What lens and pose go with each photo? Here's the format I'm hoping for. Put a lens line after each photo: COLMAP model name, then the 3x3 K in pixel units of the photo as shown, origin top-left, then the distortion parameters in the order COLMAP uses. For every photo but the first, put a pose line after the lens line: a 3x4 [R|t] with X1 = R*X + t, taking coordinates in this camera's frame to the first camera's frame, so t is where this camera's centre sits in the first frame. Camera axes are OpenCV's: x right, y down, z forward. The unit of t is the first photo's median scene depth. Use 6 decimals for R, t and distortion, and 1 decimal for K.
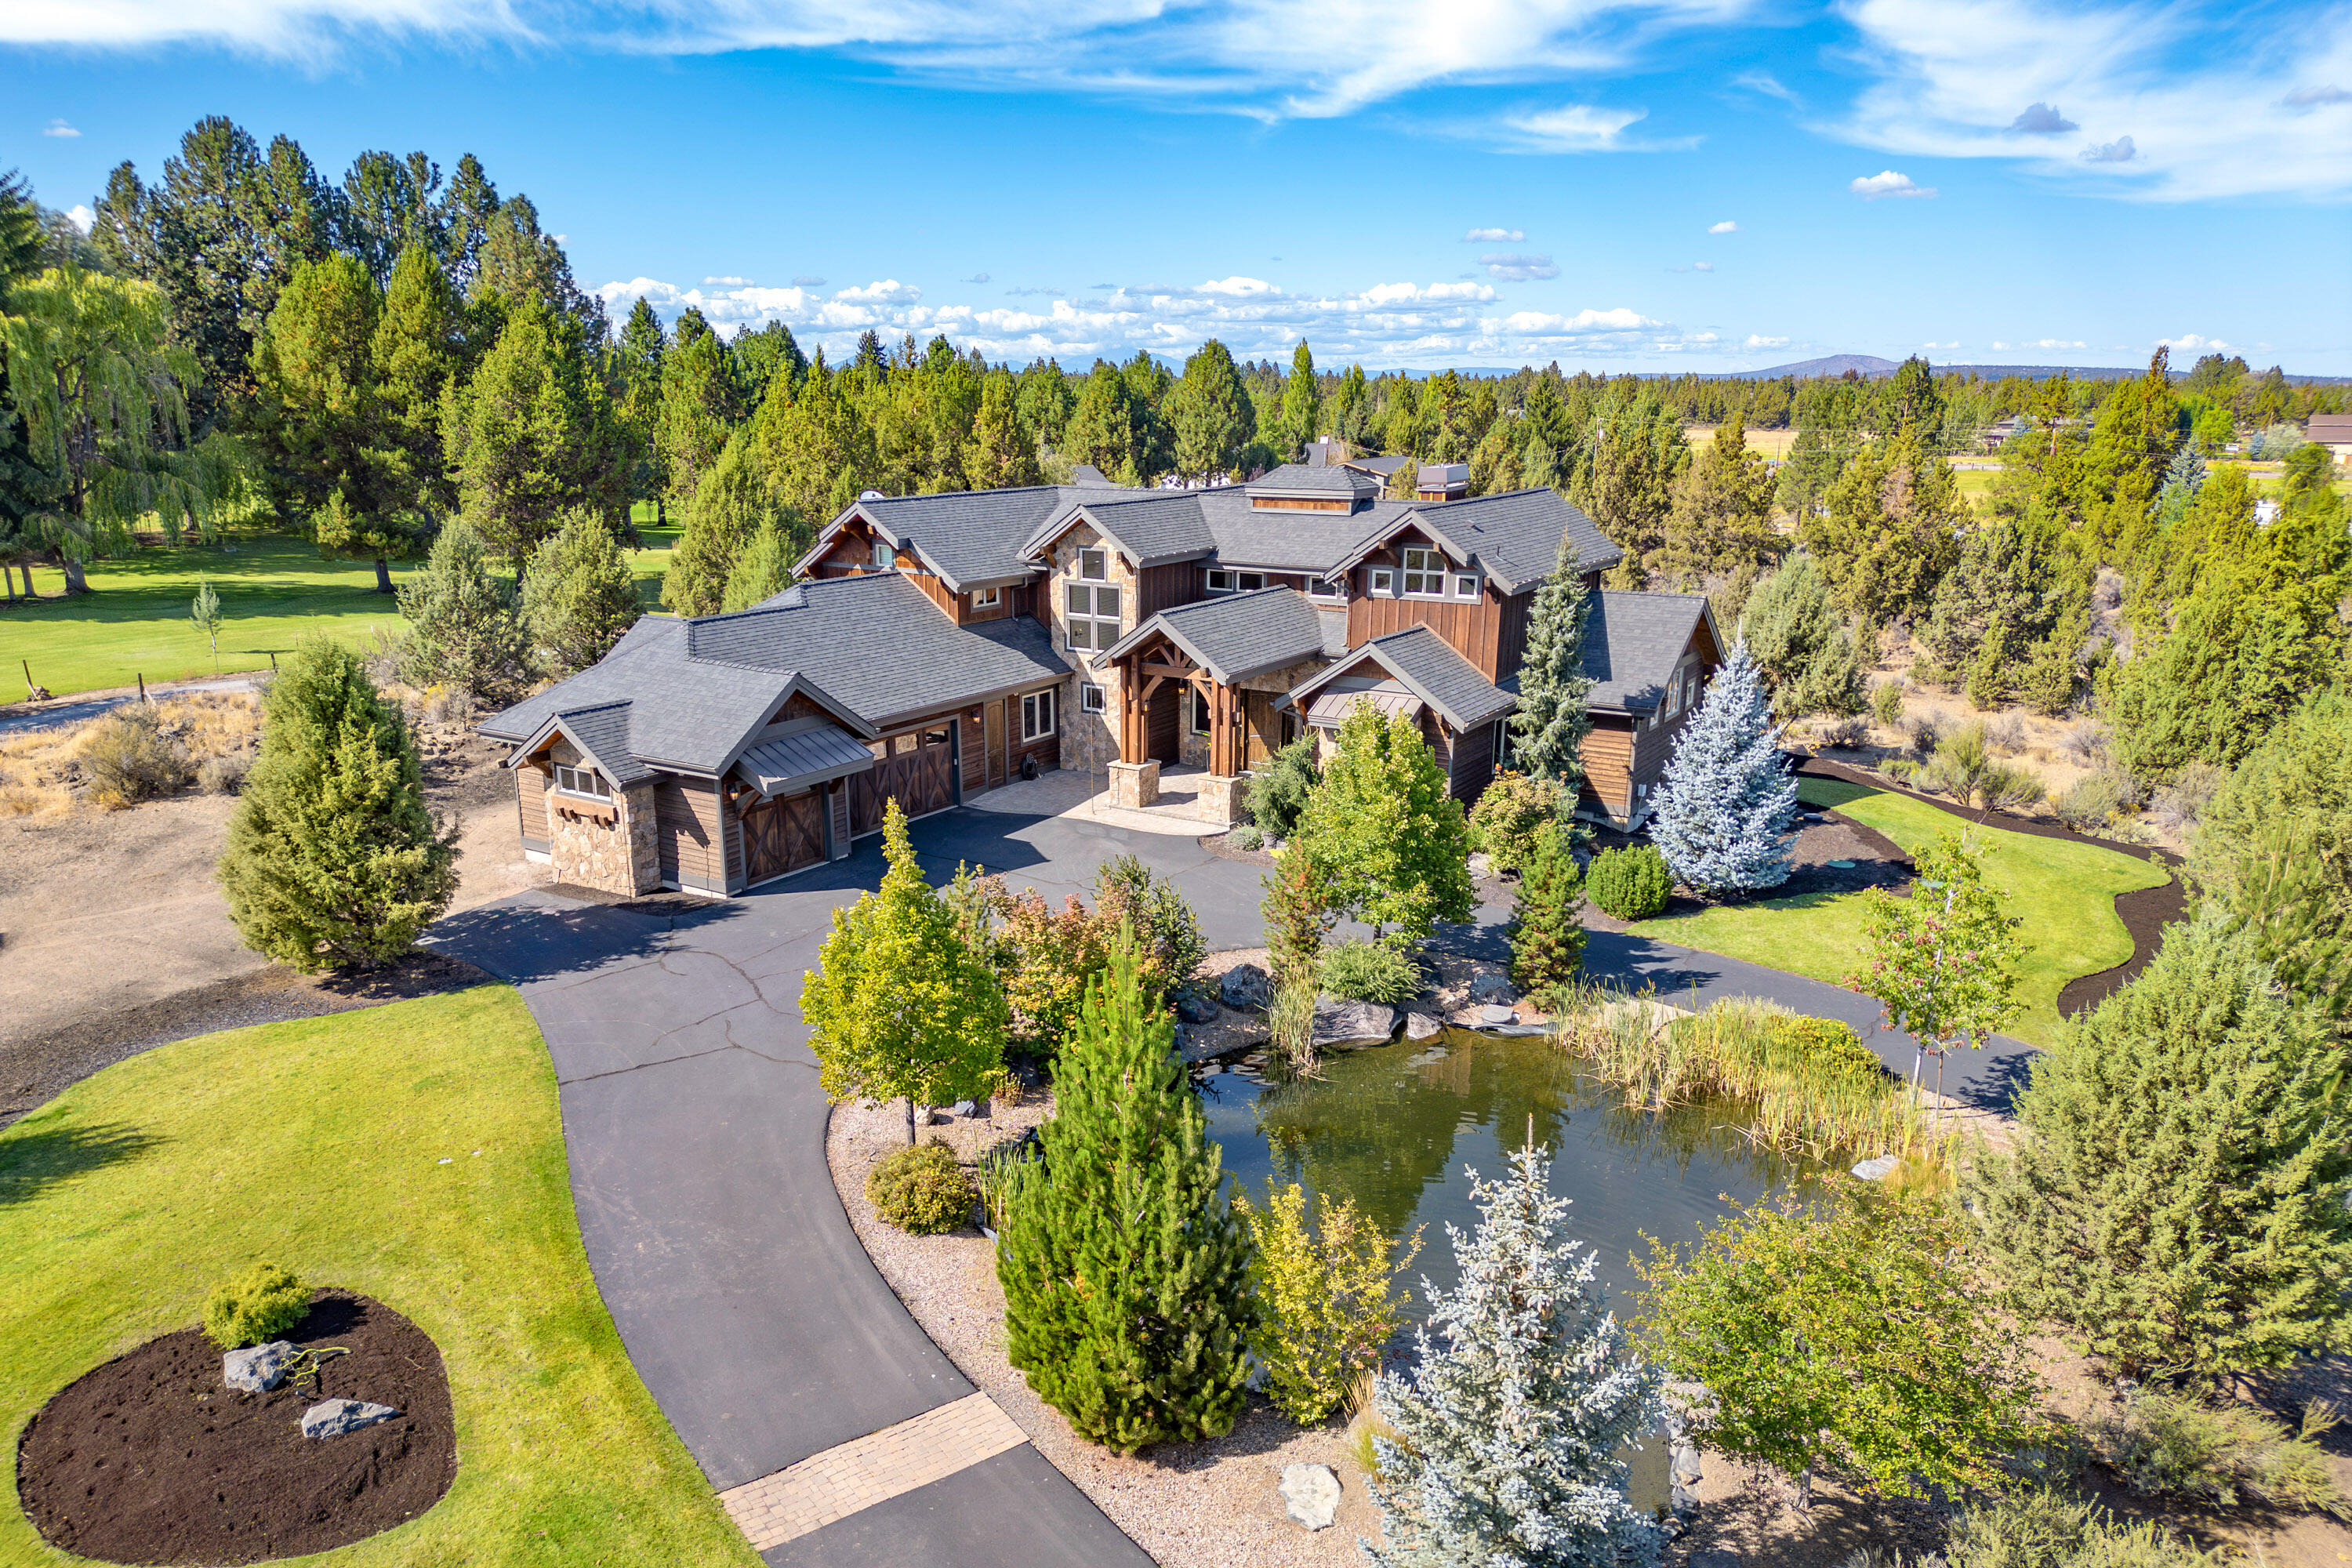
lens RADIAL K [[1663.7, 0, 1173.2], [0, 1663.7, 916.3], [0, 0, 1]] dist [0.005082, 0.001176]
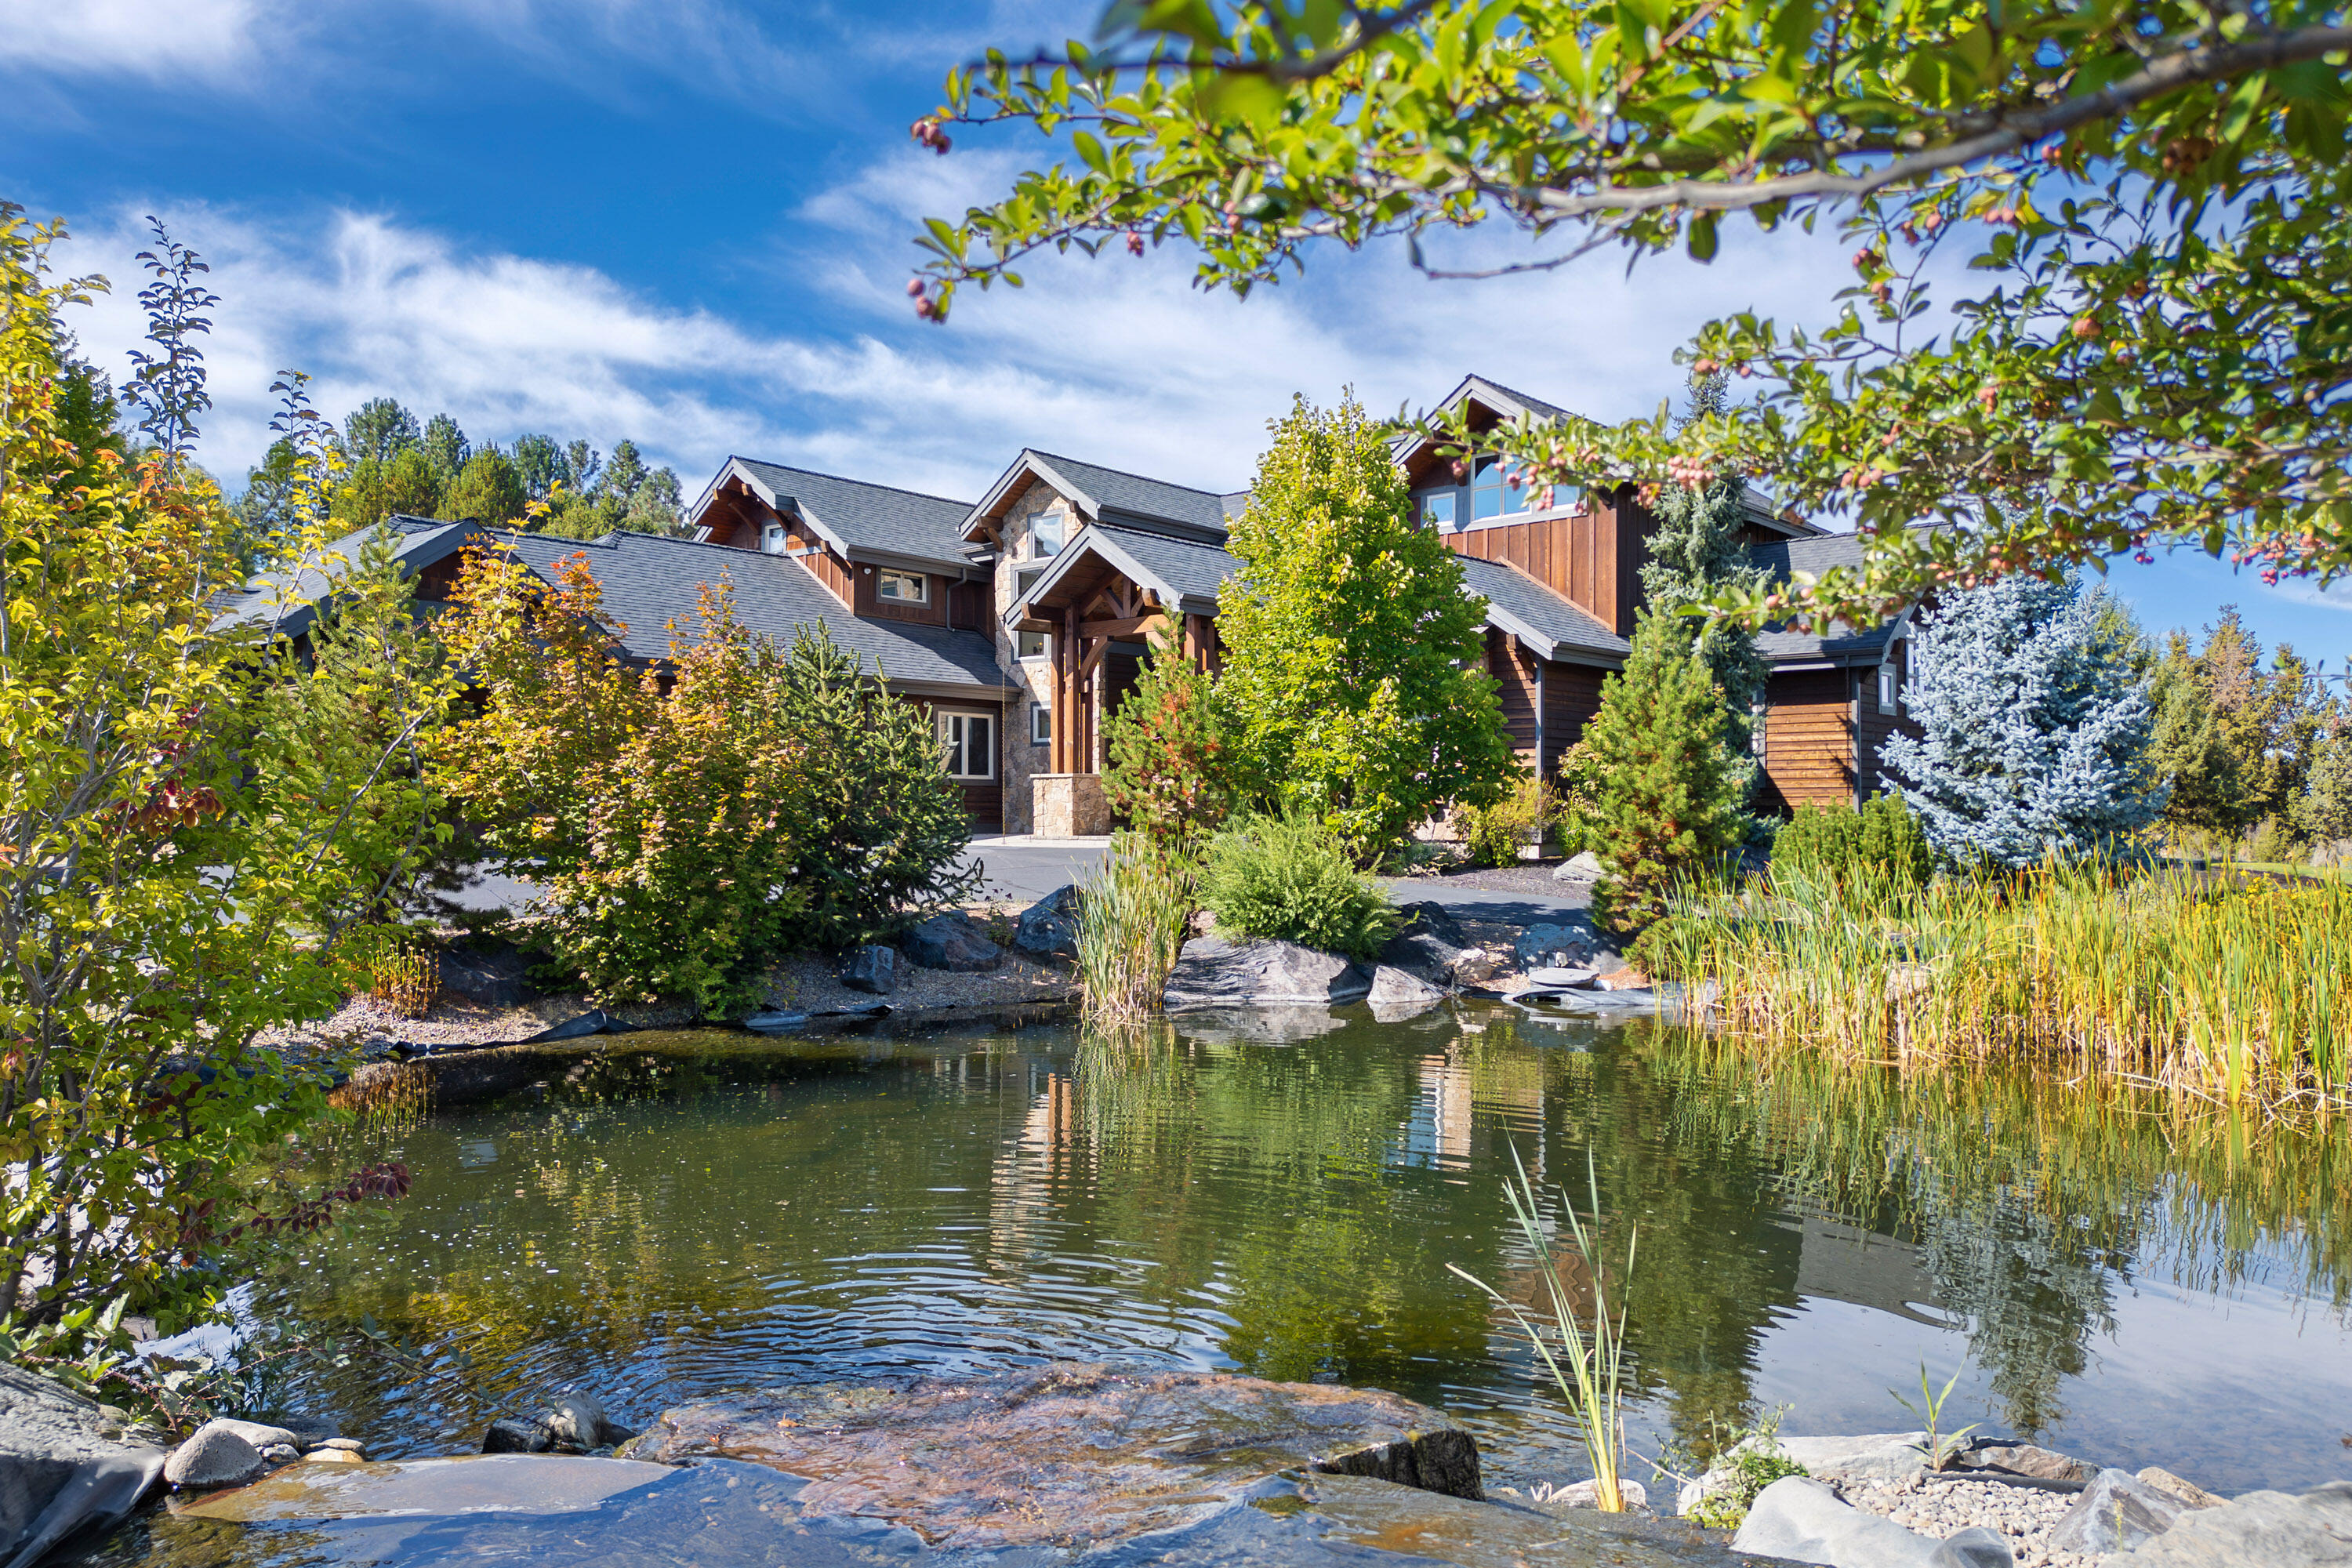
lens RADIAL K [[1705.1, 0, 1163.9], [0, 1705.1, 795.0], [0, 0, 1]] dist [0.029380, -0.007680]
pose [[0.989327, -0.001854, -0.145702, 0.112280], [-0.044038, 0.949357, -0.311098, 0.124757], [0.138899, 0.314194, 0.939143, 0.363772]]
